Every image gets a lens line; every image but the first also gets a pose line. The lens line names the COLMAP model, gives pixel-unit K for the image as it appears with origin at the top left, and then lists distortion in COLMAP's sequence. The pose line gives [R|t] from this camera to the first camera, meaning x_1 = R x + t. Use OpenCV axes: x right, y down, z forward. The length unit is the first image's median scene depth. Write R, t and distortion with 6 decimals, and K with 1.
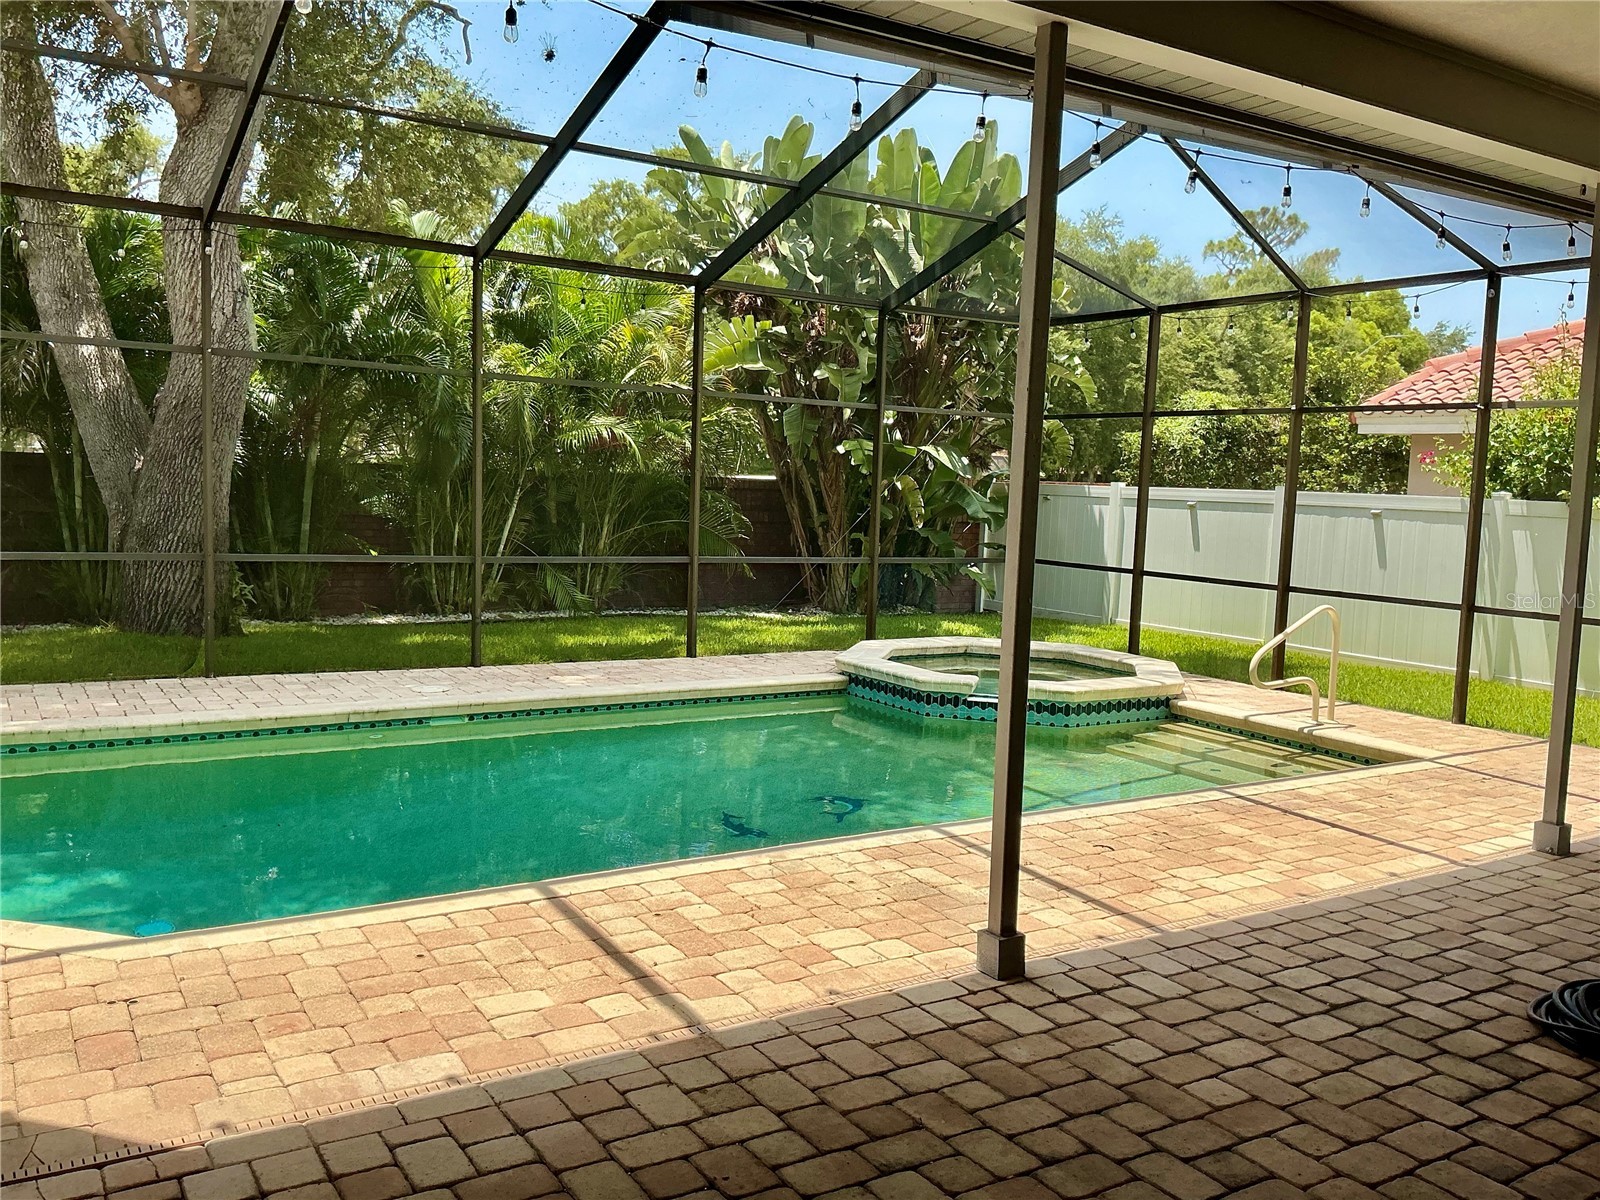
lens RADIAL K [[1345.5, 0, 800.0], [0, 1345.5, 600.0], [0, 0, 1]] dist [-0.006623, -0.000502]
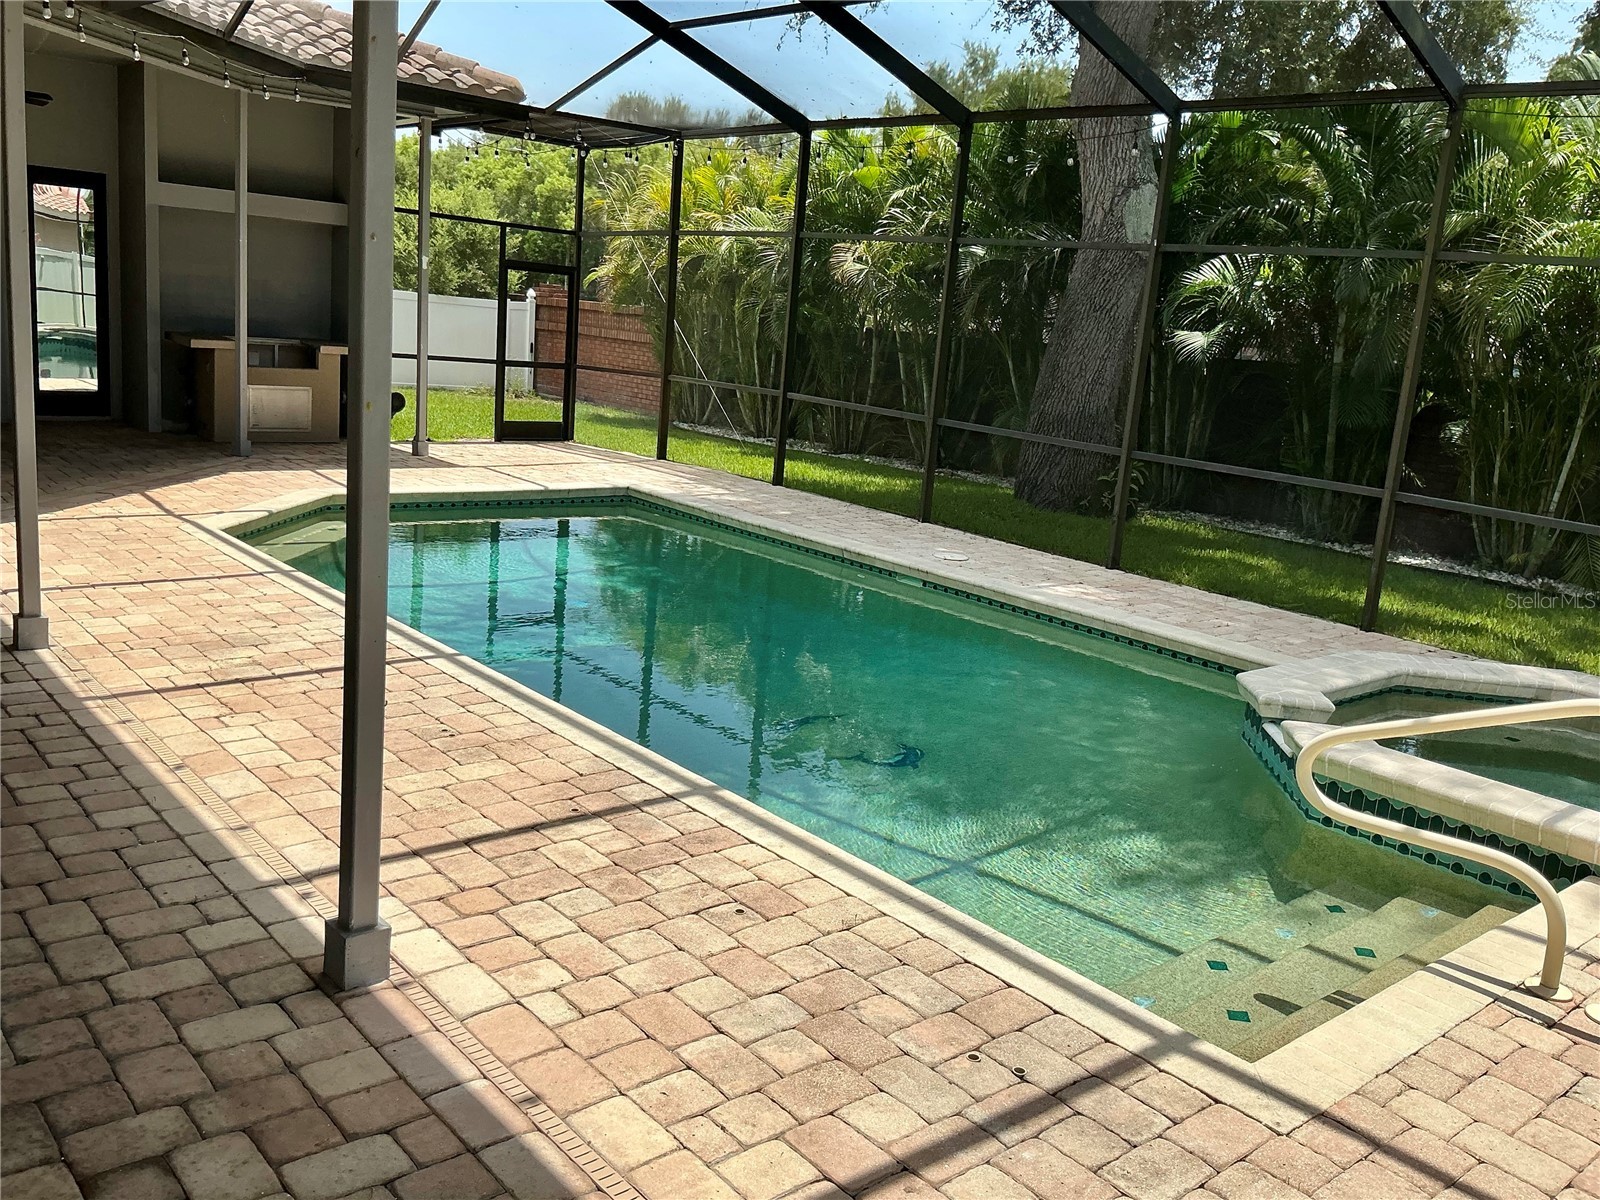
lens RADIAL K [[1345.5, 0, 800.0], [0, 1345.5, 600.0], [0, 0, 1]] dist [-0.006623, -0.000502]
pose [[0.154230, 0.189832, -0.969627, 1.378597], [-0.171955, 0.971550, 0.162857, -0.095268], [0.972957, 0.141615, 0.182485, 1.348923]]
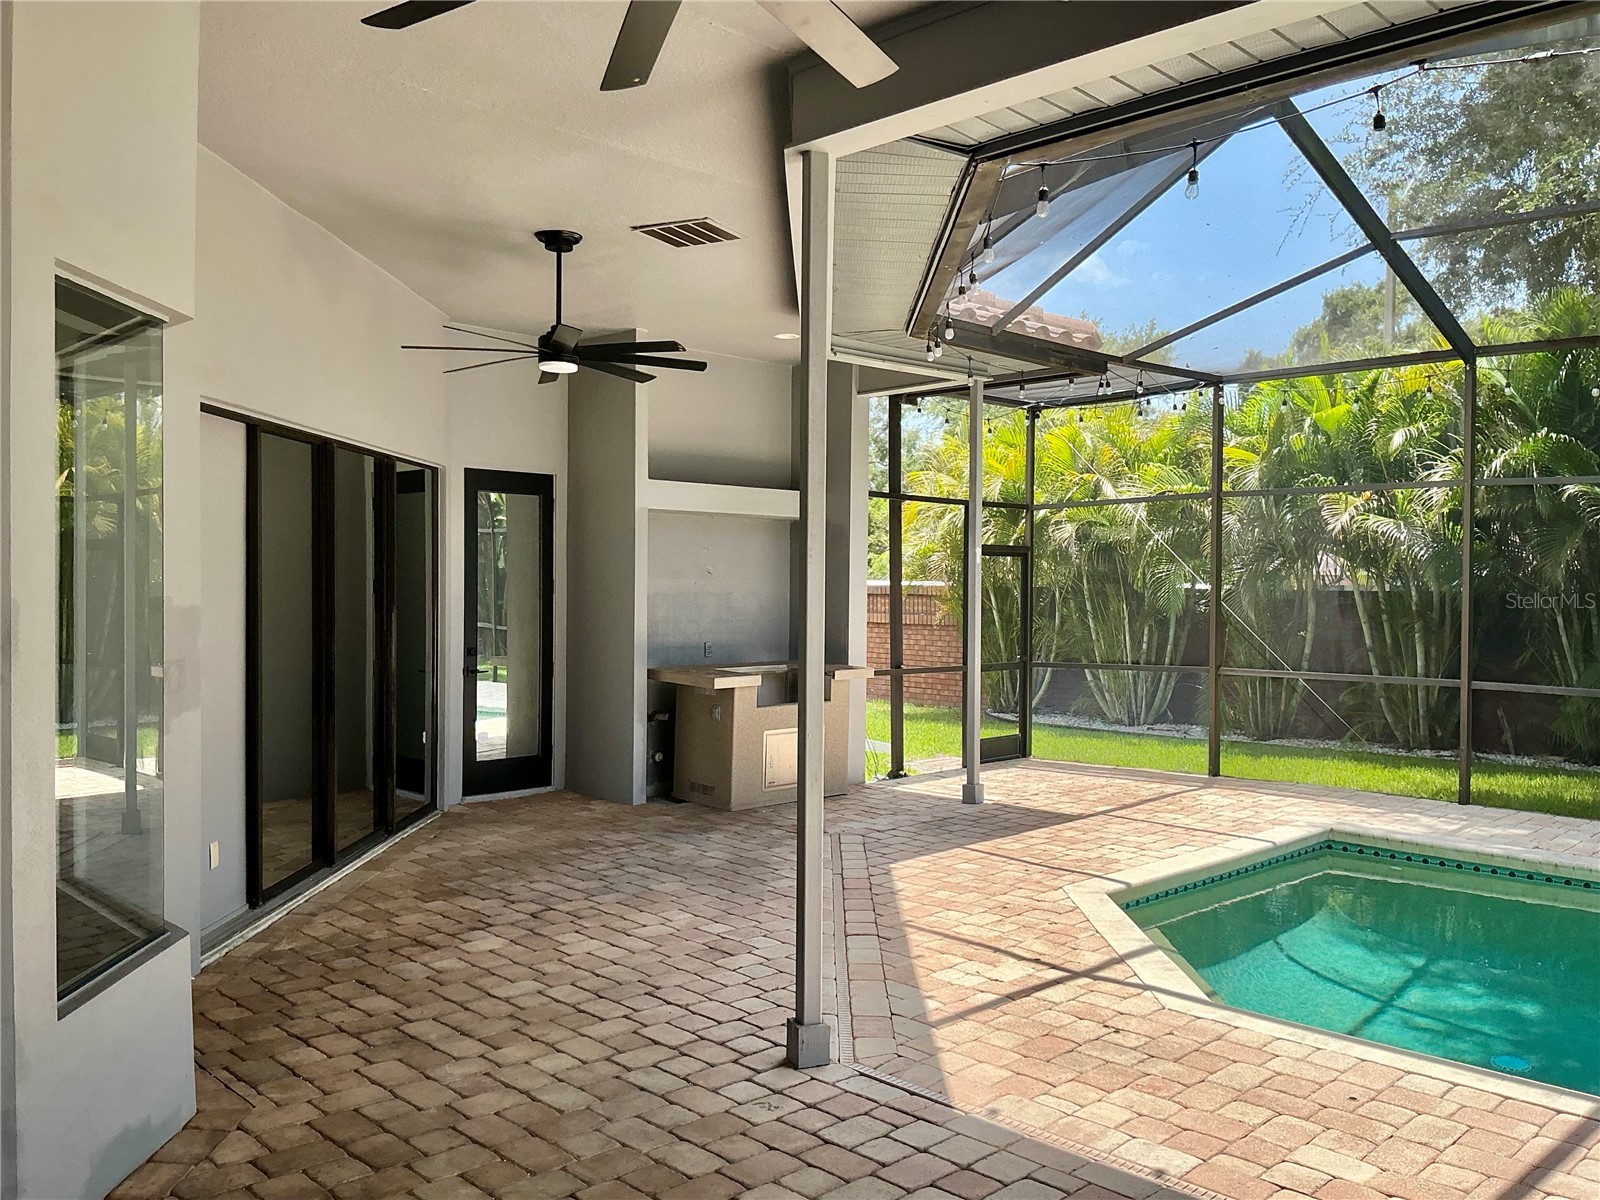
lens RADIAL K [[1345.5, 0, 800.0], [0, 1345.5, 600.0], [0, 0, 1]] dist [-0.006623, -0.000502]
pose [[0.215777, -0.011573, -0.976374, 0.563200], [-0.089987, 0.995439, -0.031686, -0.026738], [0.972287, 0.094698, 0.213751, 0.356322]]
